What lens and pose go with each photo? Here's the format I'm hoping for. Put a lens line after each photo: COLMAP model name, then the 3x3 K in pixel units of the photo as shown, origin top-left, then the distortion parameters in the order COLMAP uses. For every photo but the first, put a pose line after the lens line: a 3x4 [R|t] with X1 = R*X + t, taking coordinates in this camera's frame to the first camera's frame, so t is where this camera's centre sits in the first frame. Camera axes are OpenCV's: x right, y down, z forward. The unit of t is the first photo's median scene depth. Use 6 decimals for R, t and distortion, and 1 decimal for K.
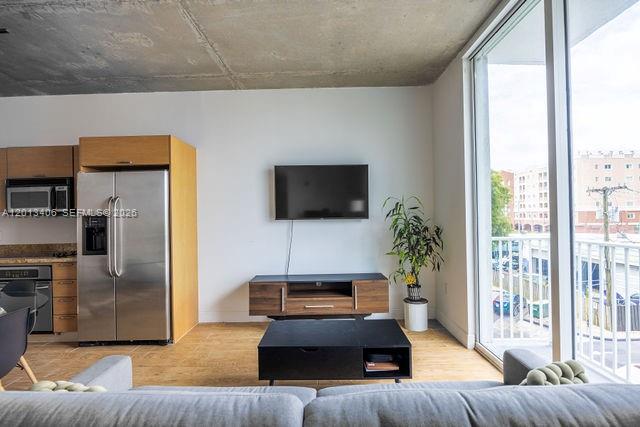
lens RADIAL K [[307.3, 0, 323.7], [0, 307.3, 212.0], [0, 0, 1]] dist [-0.004786, -0.001121]
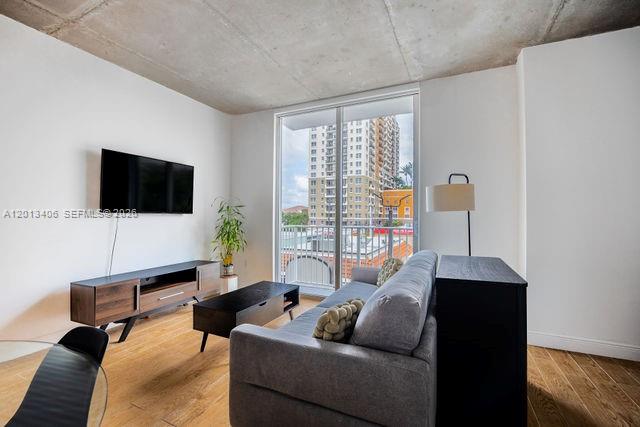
lens RADIAL K [[280.7, 0, 320.0], [0, 280.7, 213.5], [0, 0, 1]] dist [-0.013219, 0.000100]
pose [[0.422791, 0.025681, 0.905863, -0.691313], [-0.020576, 0.999613, -0.018736, 0.035051], [-0.905994, -0.010718, 0.423155, 0.145005]]
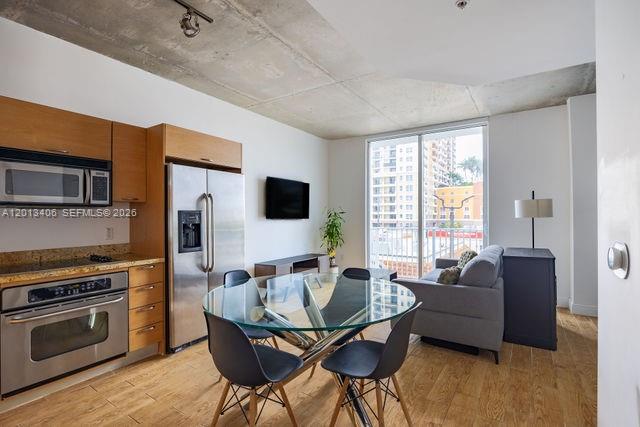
lens RADIAL K [[307.3, 0, 323.7], [0, 307.3, 212.0], [0, 0, 1]] dist [-0.004786, -0.001121]
pose [[0.539782, 0.030600, 0.841249, -1.282774], [-0.017749, 0.999531, -0.024969, 0.029390], [-0.841618, -0.001453, 0.540071, 0.119764]]
